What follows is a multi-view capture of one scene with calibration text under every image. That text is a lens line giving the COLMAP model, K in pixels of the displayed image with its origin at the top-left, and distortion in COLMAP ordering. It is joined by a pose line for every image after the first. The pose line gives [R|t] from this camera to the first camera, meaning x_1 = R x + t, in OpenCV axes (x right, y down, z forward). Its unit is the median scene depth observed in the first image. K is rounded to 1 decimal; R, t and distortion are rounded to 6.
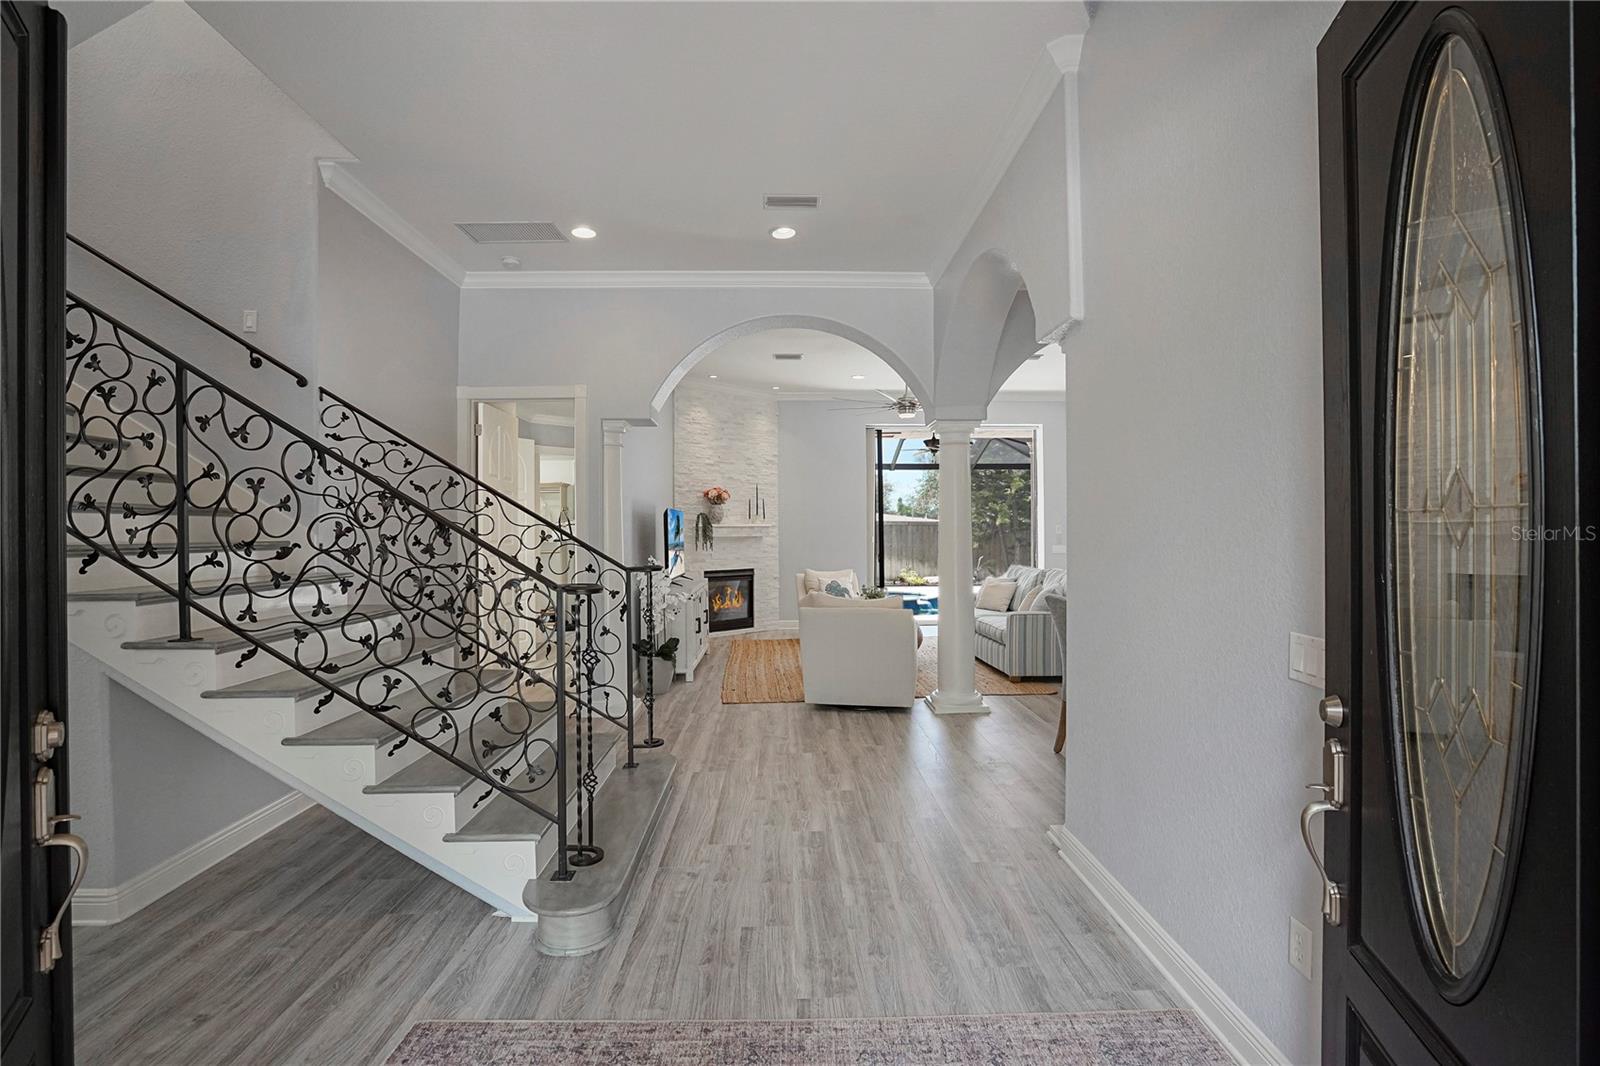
lens RADIAL K [[754.0, 0, 807.3], [0, 754.0, 536.0], [0, 0, 1]] dist [-0.029546, 0.002146]
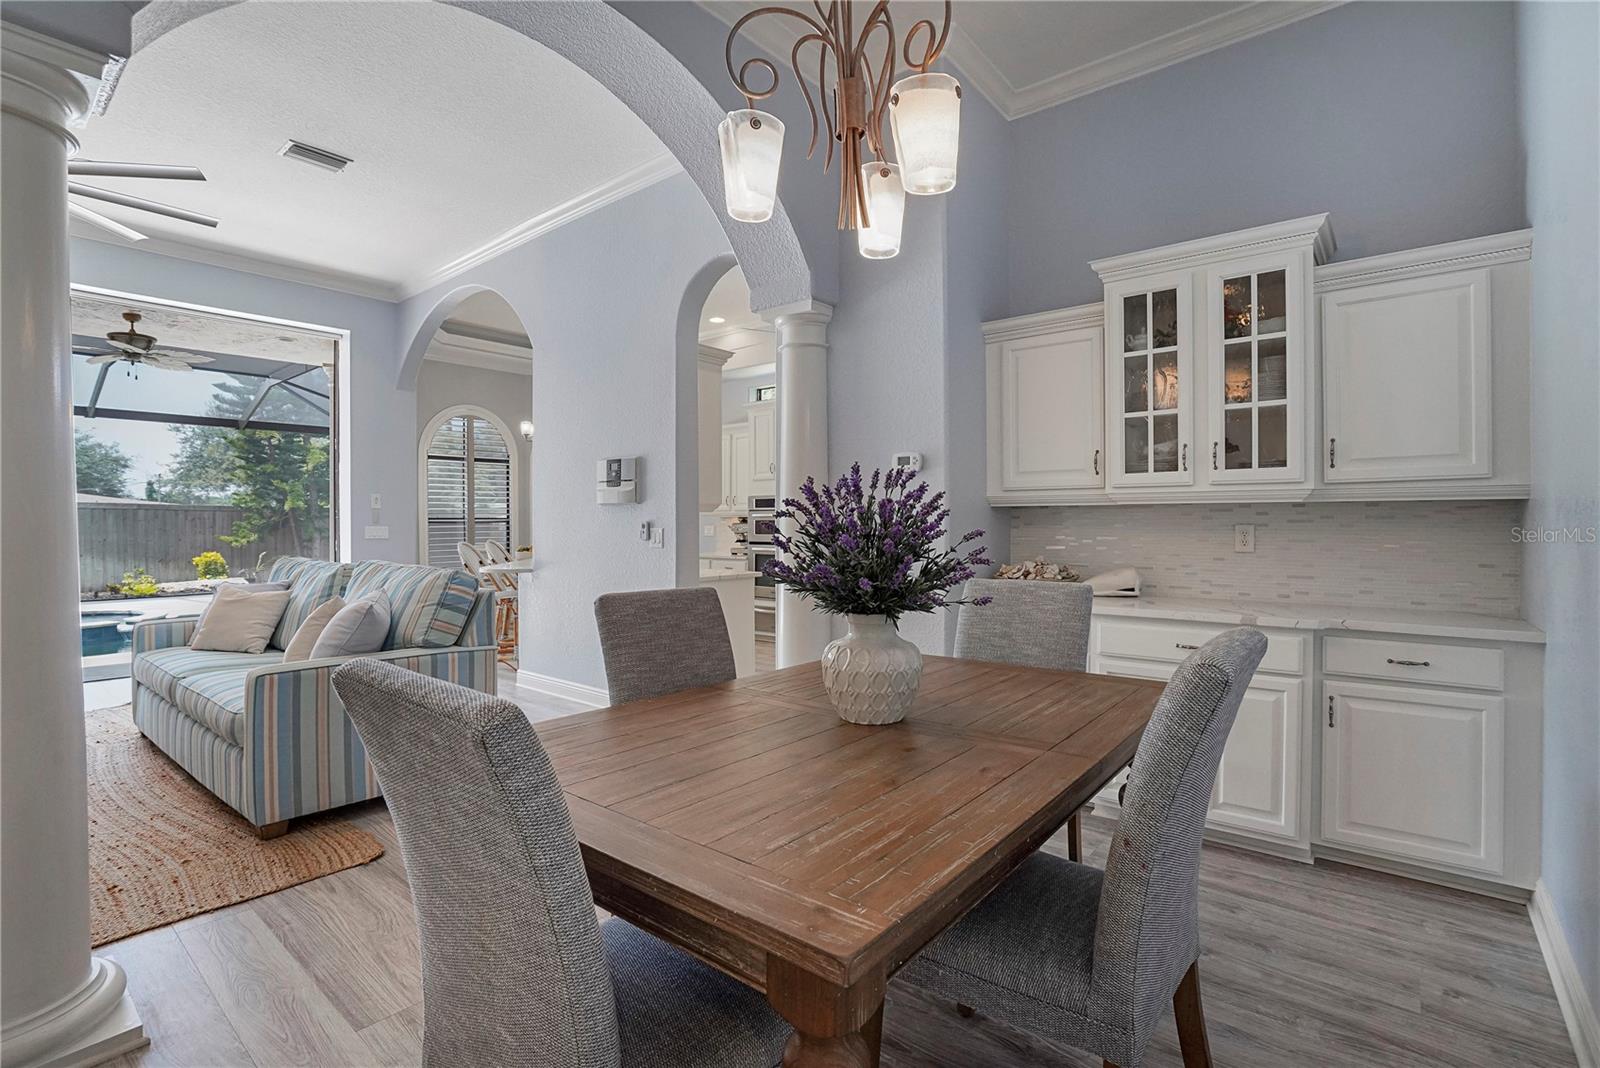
lens RADIAL K [[754.0, 0, 808.8], [0, 754.0, 531.3], [0, 0, 1]] dist [-0.029546, 0.002146]
pose [[0.659093, -0.001903, 0.752059, 0.049167], [0.000560, 0.999998, 0.002039, 0.007792], [-0.752061, -0.000922, 0.659092, 0.151173]]
